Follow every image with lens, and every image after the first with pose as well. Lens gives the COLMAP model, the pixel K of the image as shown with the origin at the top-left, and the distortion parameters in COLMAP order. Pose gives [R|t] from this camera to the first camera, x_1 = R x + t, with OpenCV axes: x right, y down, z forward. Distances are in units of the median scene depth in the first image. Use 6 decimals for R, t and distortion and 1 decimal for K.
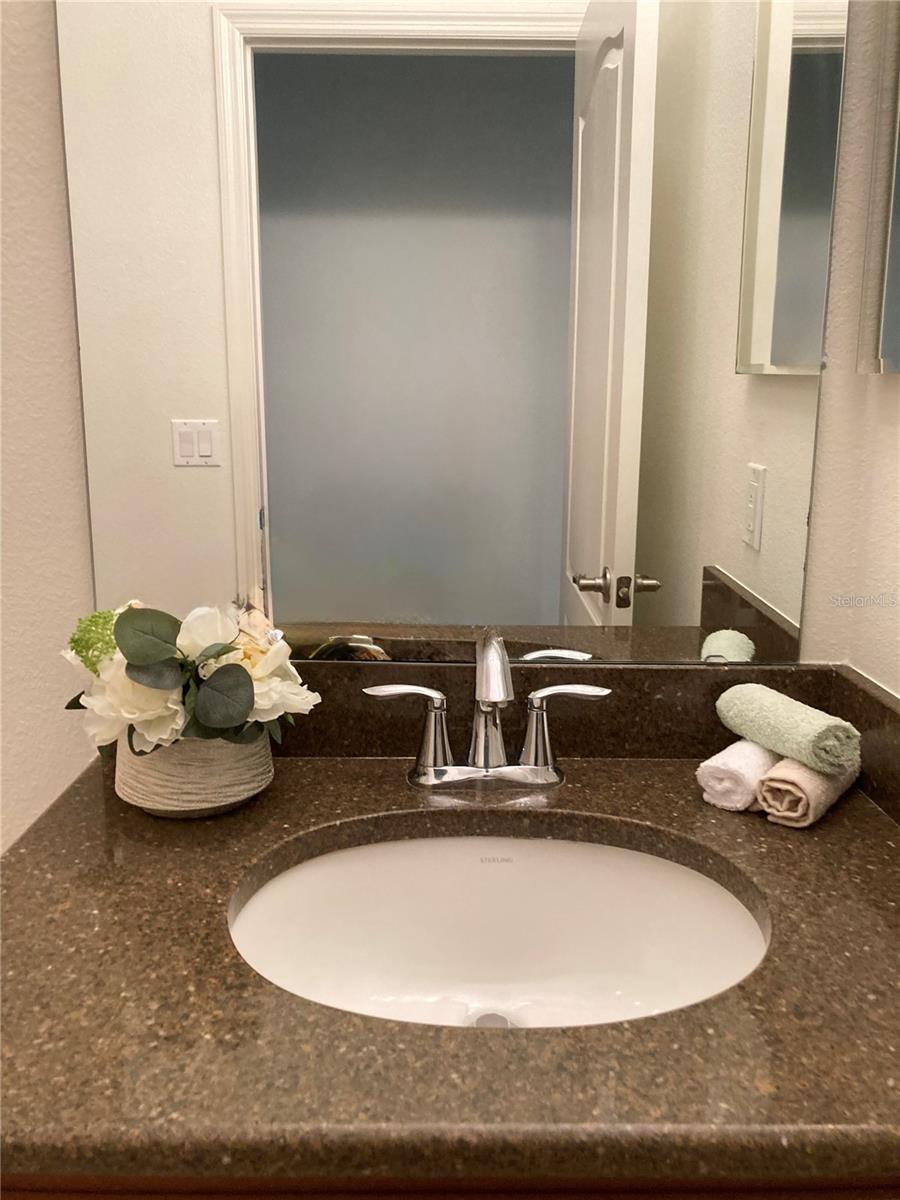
lens RADIAL K [[990.3, 0, 446.2], [0, 990.3, 604.8], [0, 0, 1]] dist [0.041356, -0.045055]
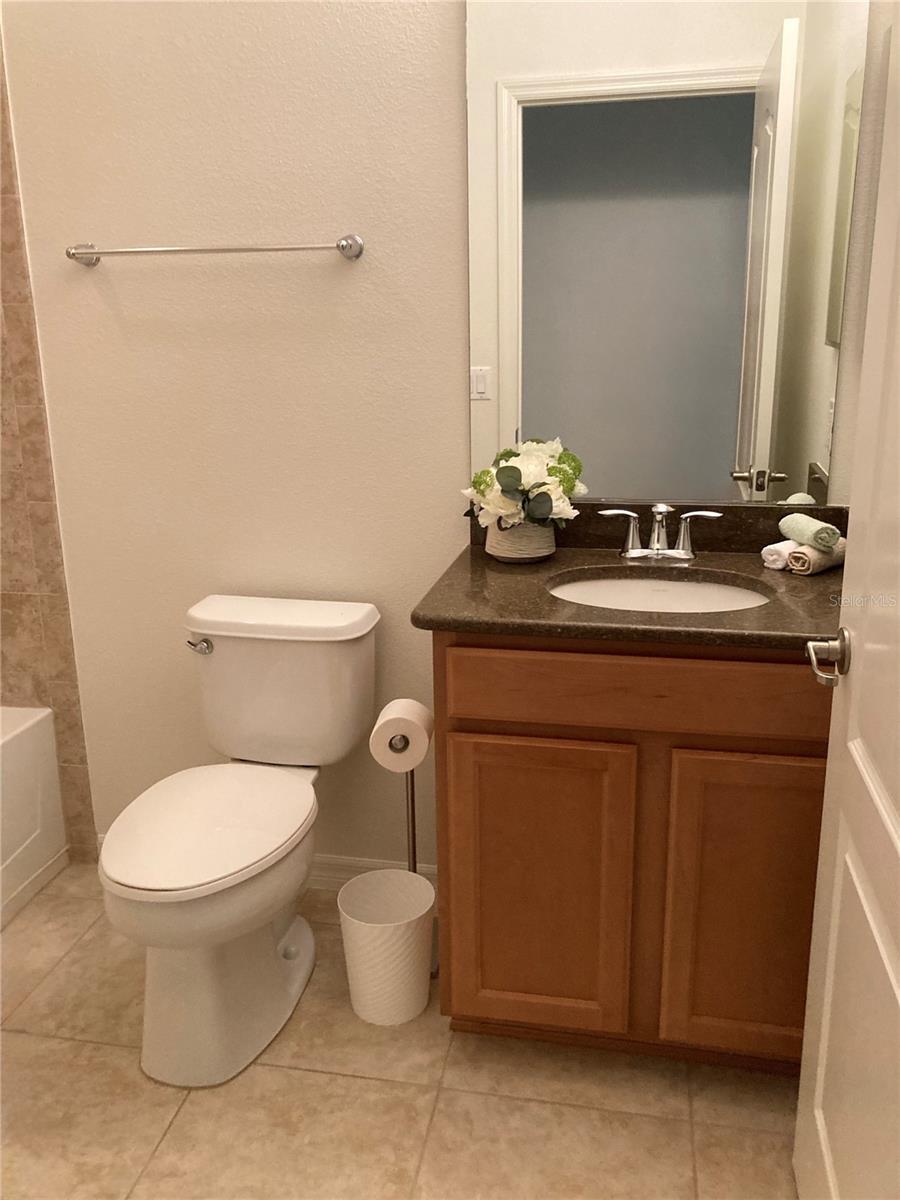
lens RADIAL K [[990.3, 0, 445.7], [0, 990.3, 589.1], [0, 0, 1]] dist [0.041356, -0.045055]
pose [[0.978557, 0.033146, -0.203291, 0.032867], [-0.021516, 0.998017, 0.059155, 0.138916], [0.204849, -0.053512, 0.977330, -1.177941]]
